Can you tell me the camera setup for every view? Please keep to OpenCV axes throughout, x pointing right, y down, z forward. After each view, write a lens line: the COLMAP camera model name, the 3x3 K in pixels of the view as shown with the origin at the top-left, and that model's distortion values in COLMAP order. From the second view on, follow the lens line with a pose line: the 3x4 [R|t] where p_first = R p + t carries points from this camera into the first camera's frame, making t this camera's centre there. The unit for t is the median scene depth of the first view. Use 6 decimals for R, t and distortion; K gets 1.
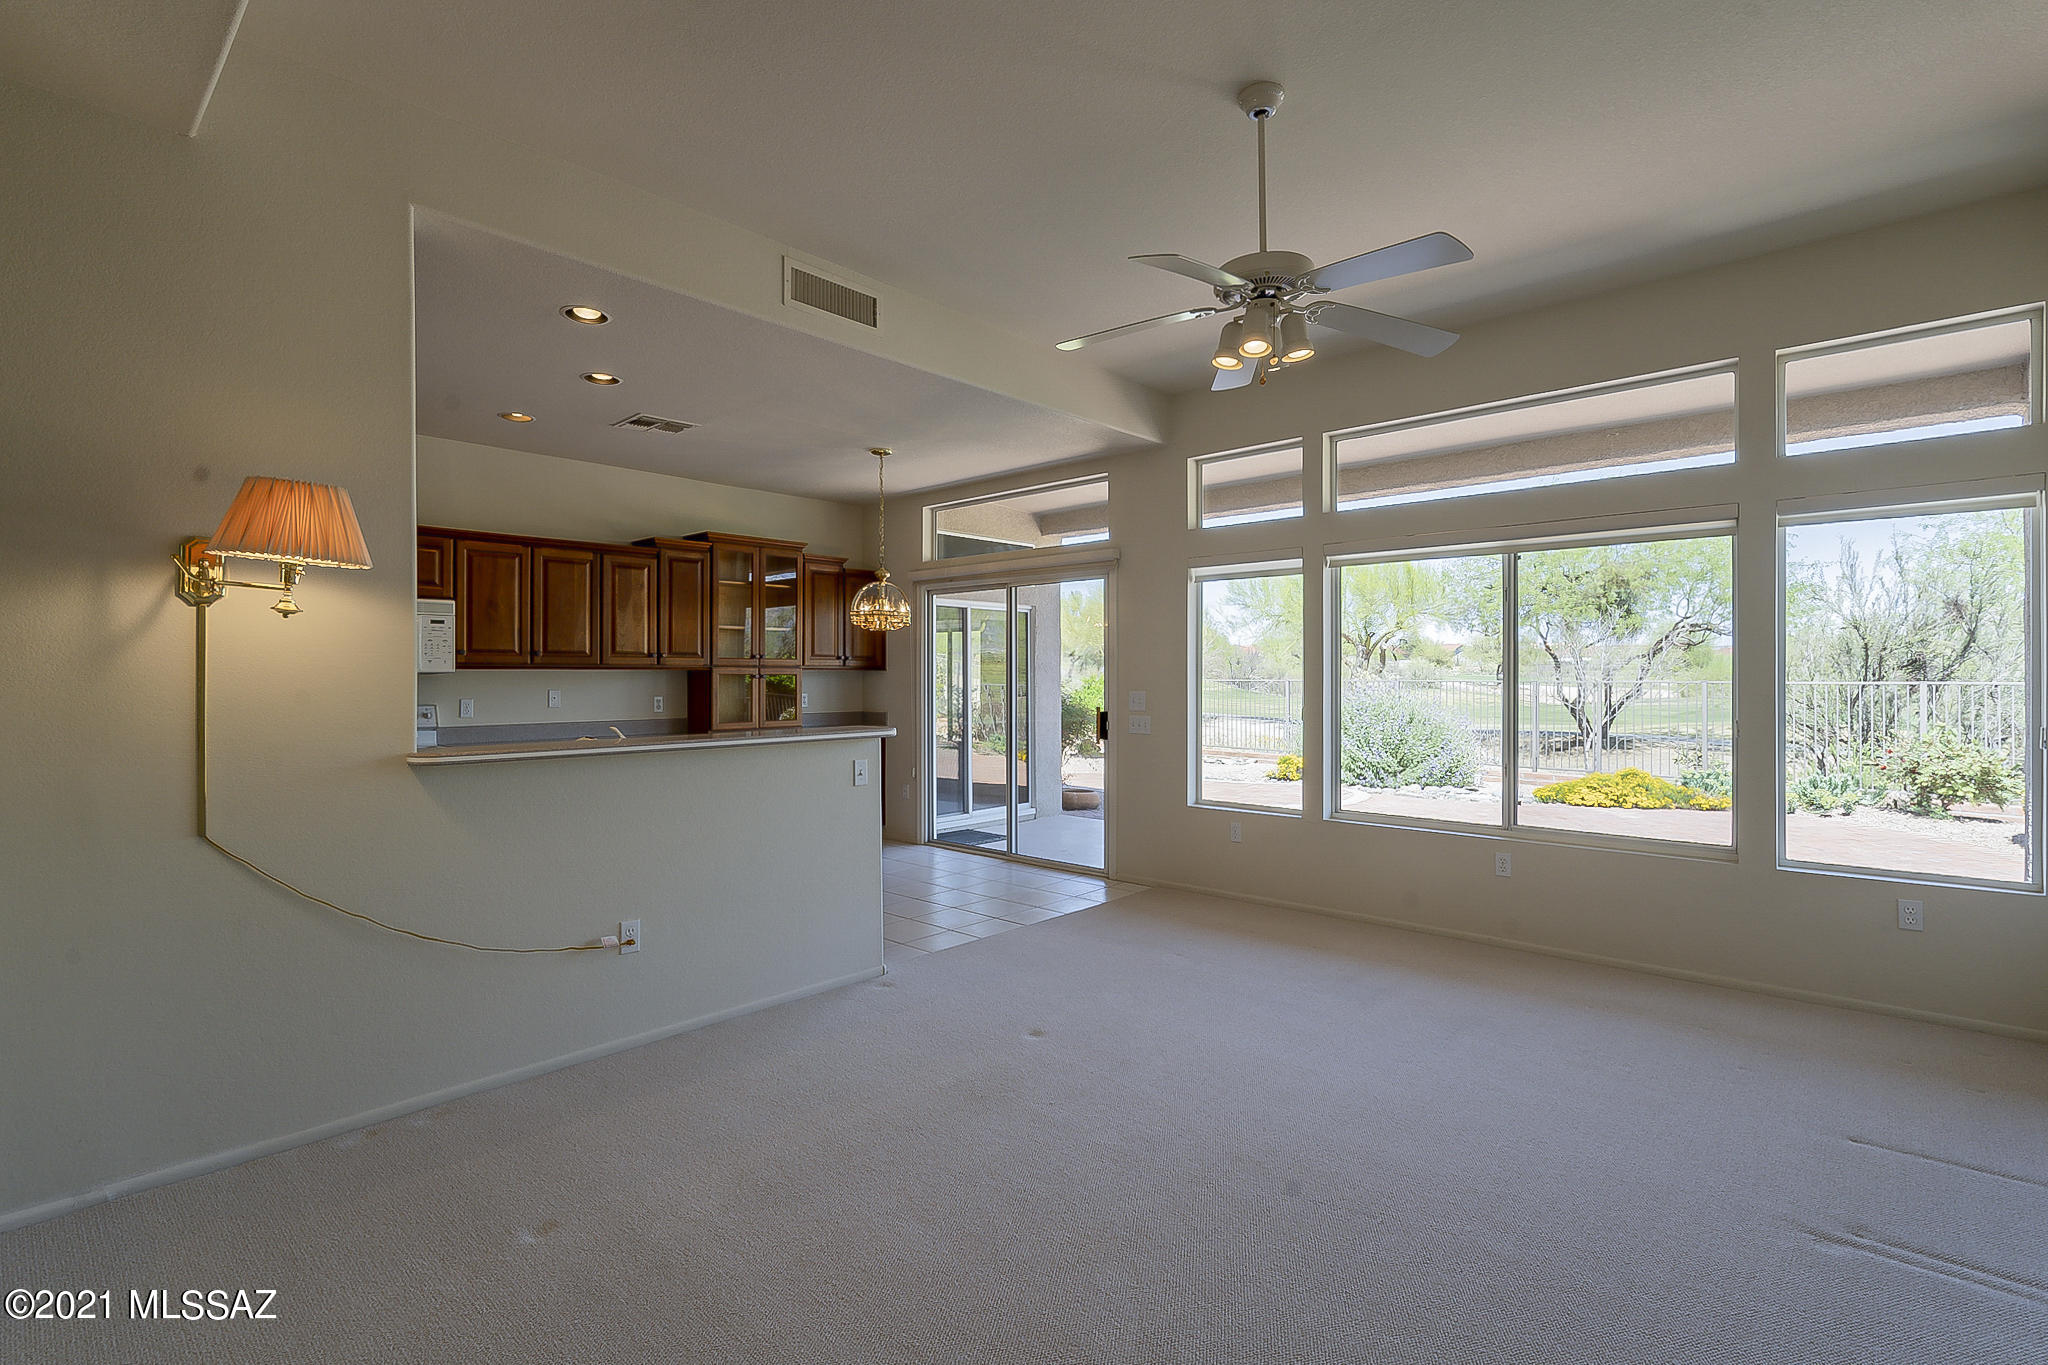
lens RADIAL K [[941.9, 0, 1009.1], [0, 941.9, 677.3], [0, 0, 1]] dist [0.002327, 0.000238]
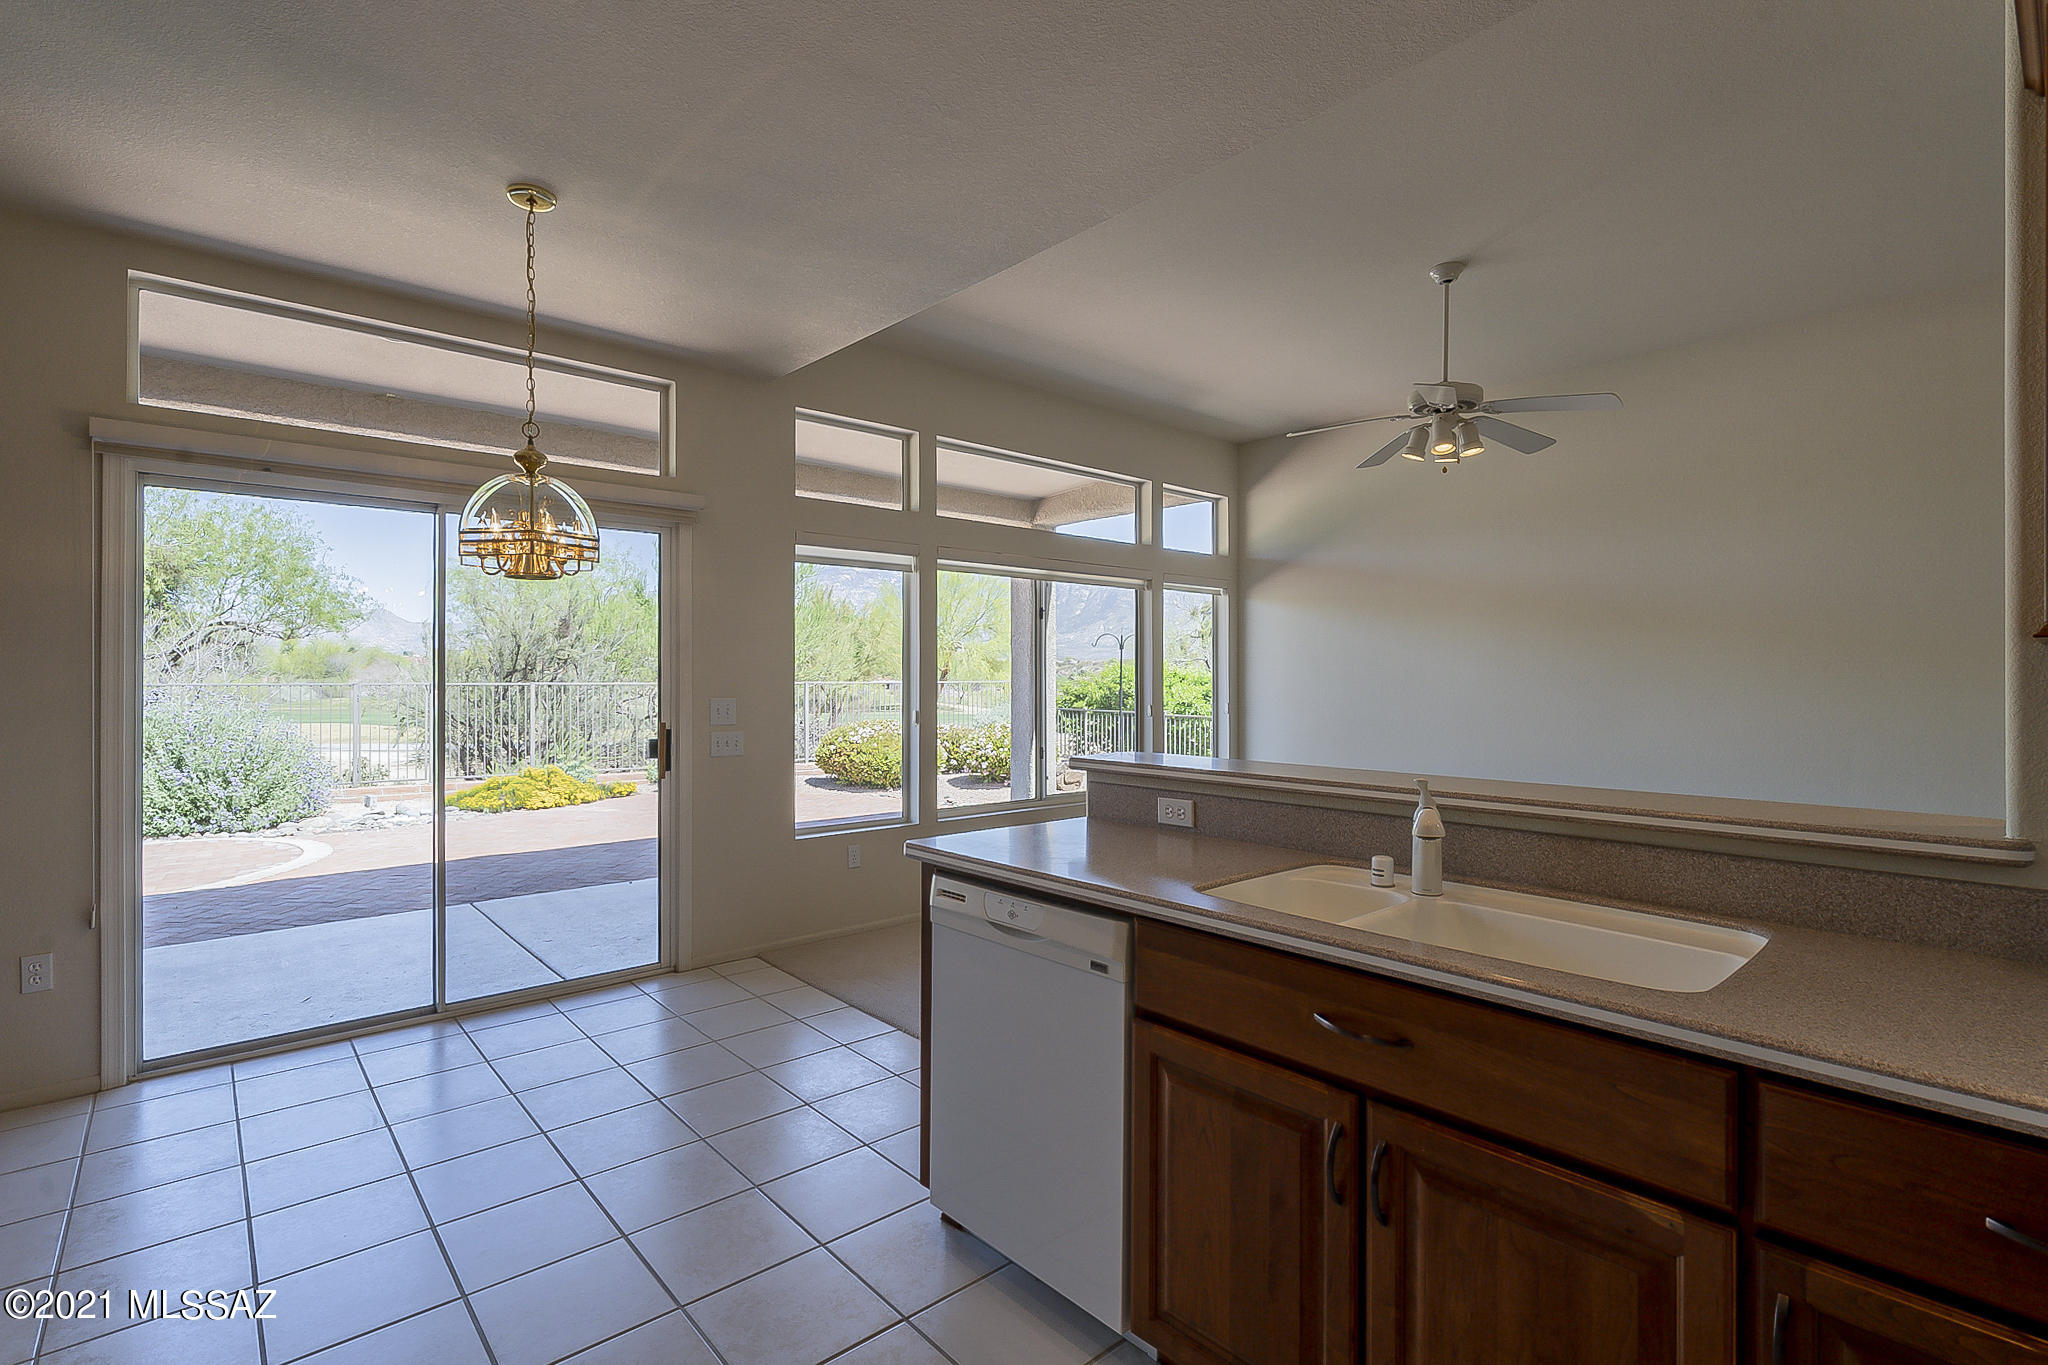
lens RADIAL K [[941.9, 0, 1023.2], [0, 941.9, 677.0], [0, 0, 1]] dist [0.002327, 0.000238]
pose [[0.106145, 0.000738, 0.994350, -0.550418], [0.002522, 0.999996, -0.001011, 0.000439], [-0.994347, 0.002615, 0.106143, 0.667661]]
